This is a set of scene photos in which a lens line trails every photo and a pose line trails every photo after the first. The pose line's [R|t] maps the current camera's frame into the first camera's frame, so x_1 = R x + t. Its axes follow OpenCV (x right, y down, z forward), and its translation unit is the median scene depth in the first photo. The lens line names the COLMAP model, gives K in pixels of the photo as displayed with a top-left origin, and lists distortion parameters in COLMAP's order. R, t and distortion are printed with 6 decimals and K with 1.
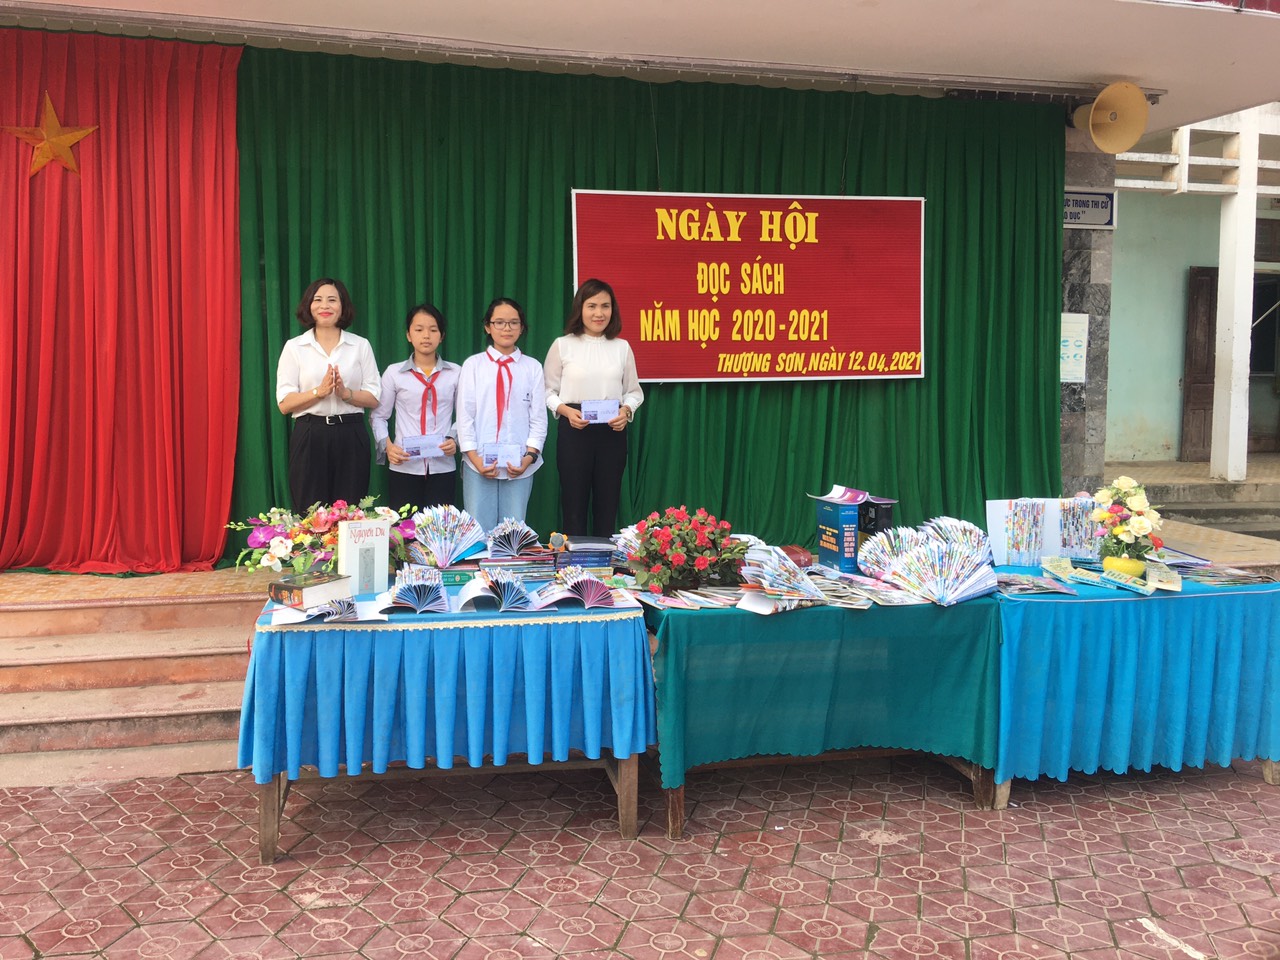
lens RADIAL K [[1092.4, 0, 597.6], [0, 1092.4, 415.9], [0, 0, 1]] dist [0.108193, -0.152323]
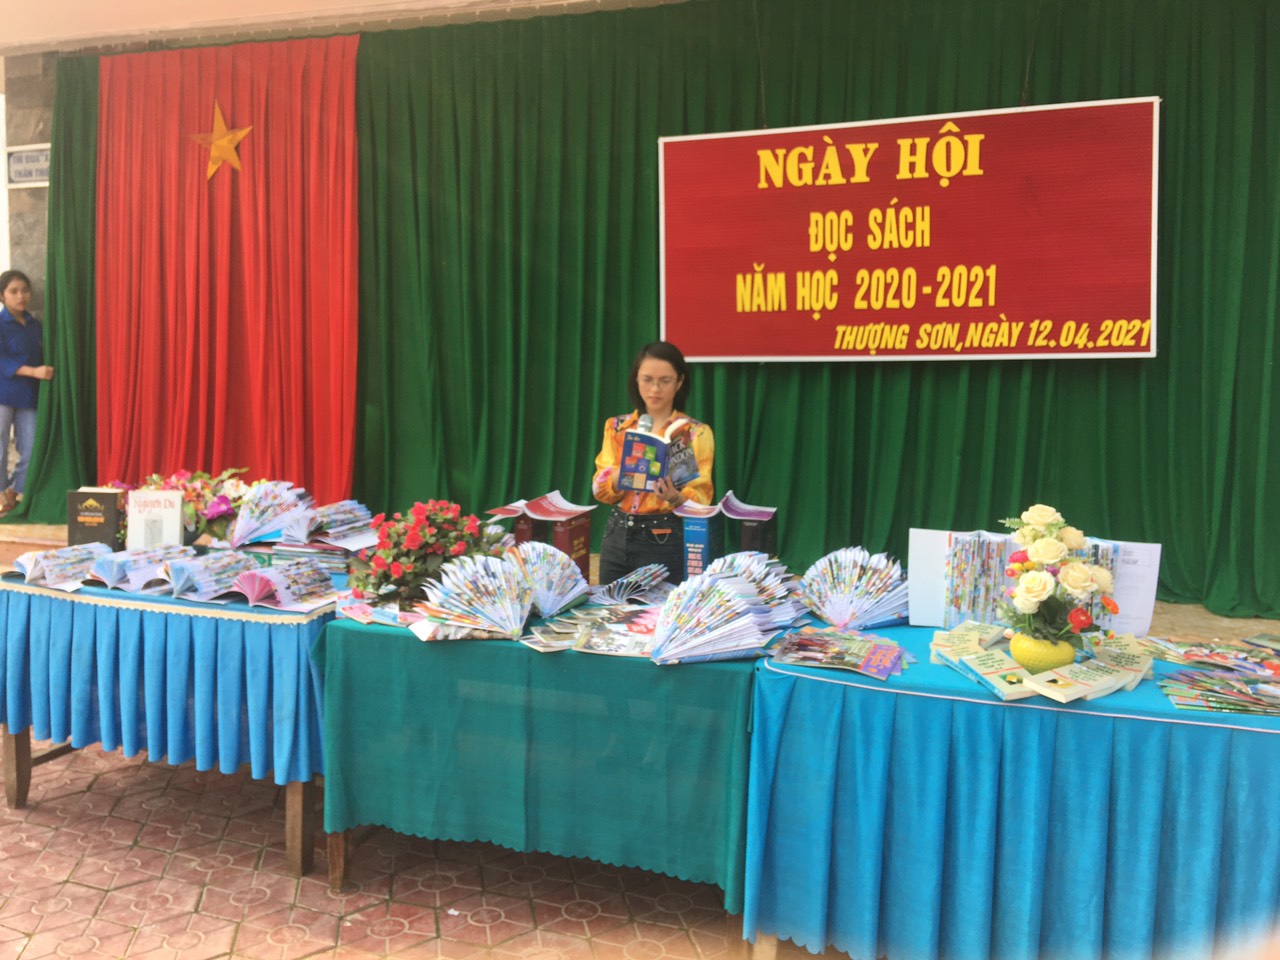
lens RADIAL K [[1092.4, 0, 590.4], [0, 1092.4, 420.1], [0, 0, 1]] dist [0.108193, -0.152323]
pose [[0.839218, 0.034226, -0.542717, 0.402146], [-0.027441, 0.999411, 0.020594, 0.000271], [0.543102, -0.002390, 0.839663, 0.232765]]
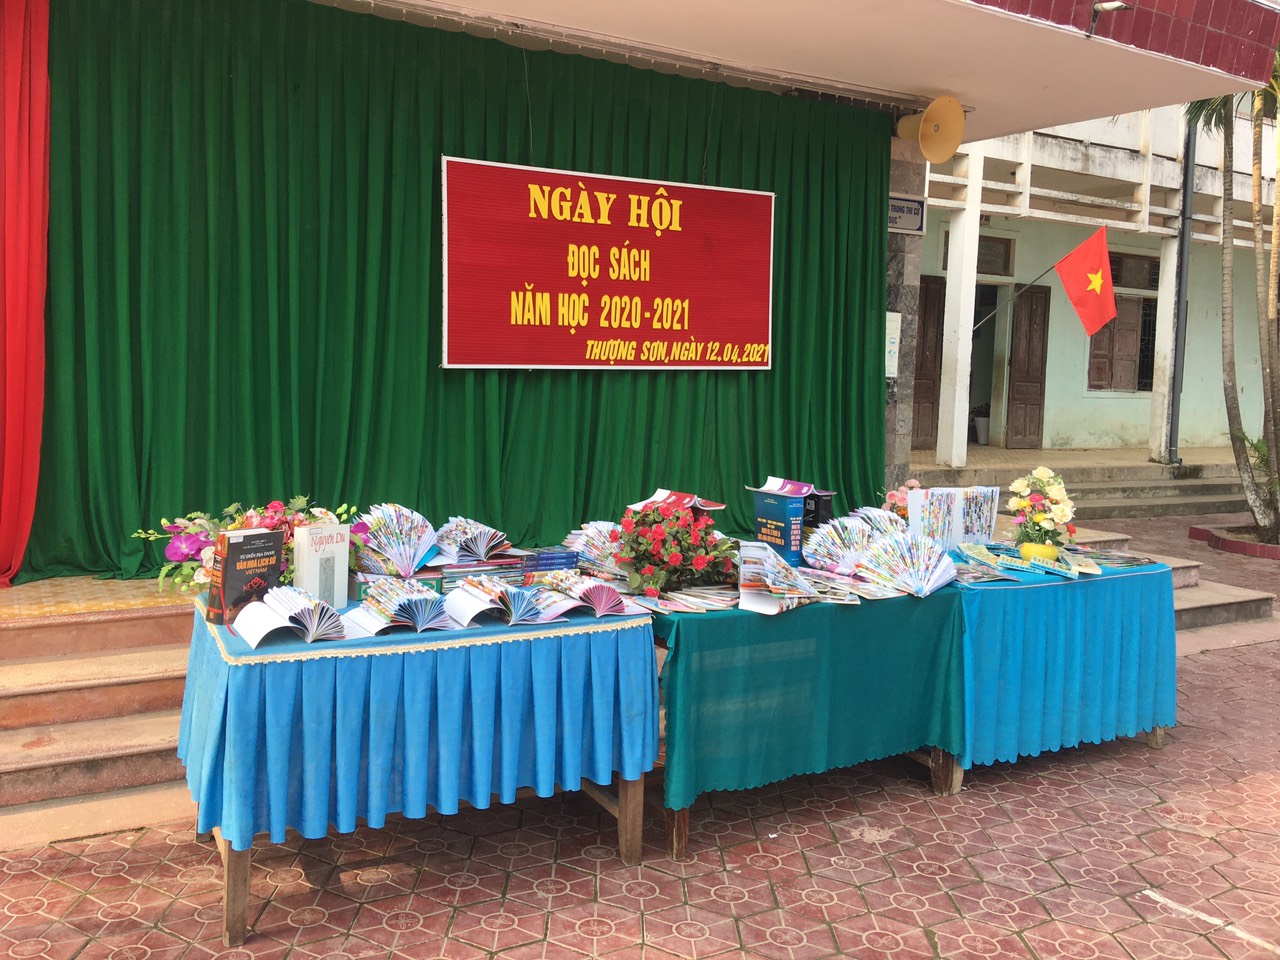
lens RADIAL K [[1092.4, 0, 606.0], [0, 1092.4, 413.5], [0, 0, 1]] dist [0.108193, -0.152323]
pose [[0.956212, 0.008556, 0.292549, -0.156173], [-0.011151, 0.999912, 0.007205, 0.000428], [-0.292462, -0.010151, 0.956223, 0.077096]]
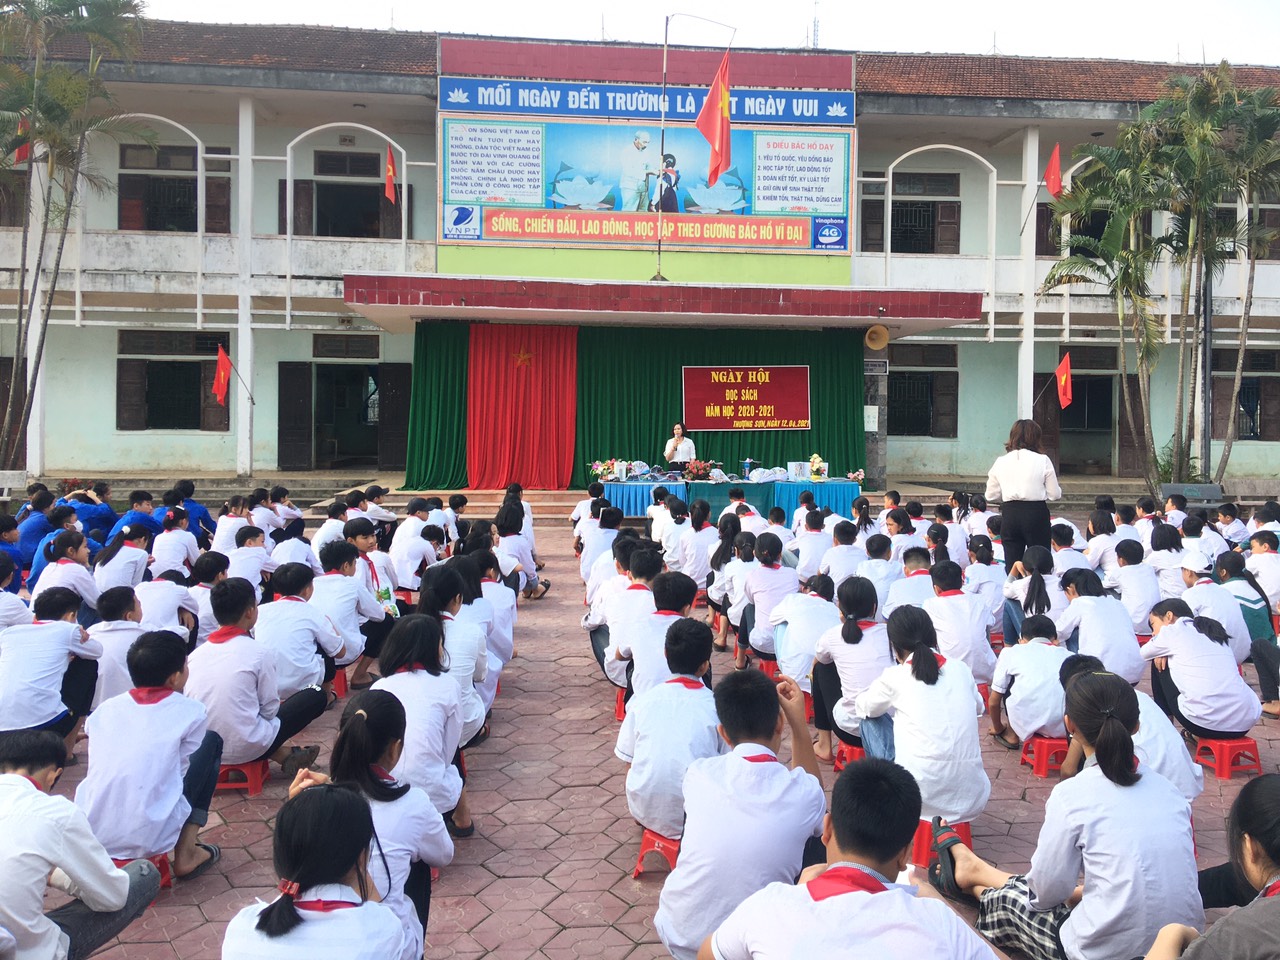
lens RADIAL K [[1092.4, 0, 649.3], [0, 1092.4, 394.9], [0, 0, 1]] dist [0.108193, -0.152323]
pose [[0.990817, -0.005335, -0.135103, 0.283419], [-0.004477, 0.997379, -0.072218, 0.085739], [0.135135, 0.072160, 0.988196, -1.913662]]
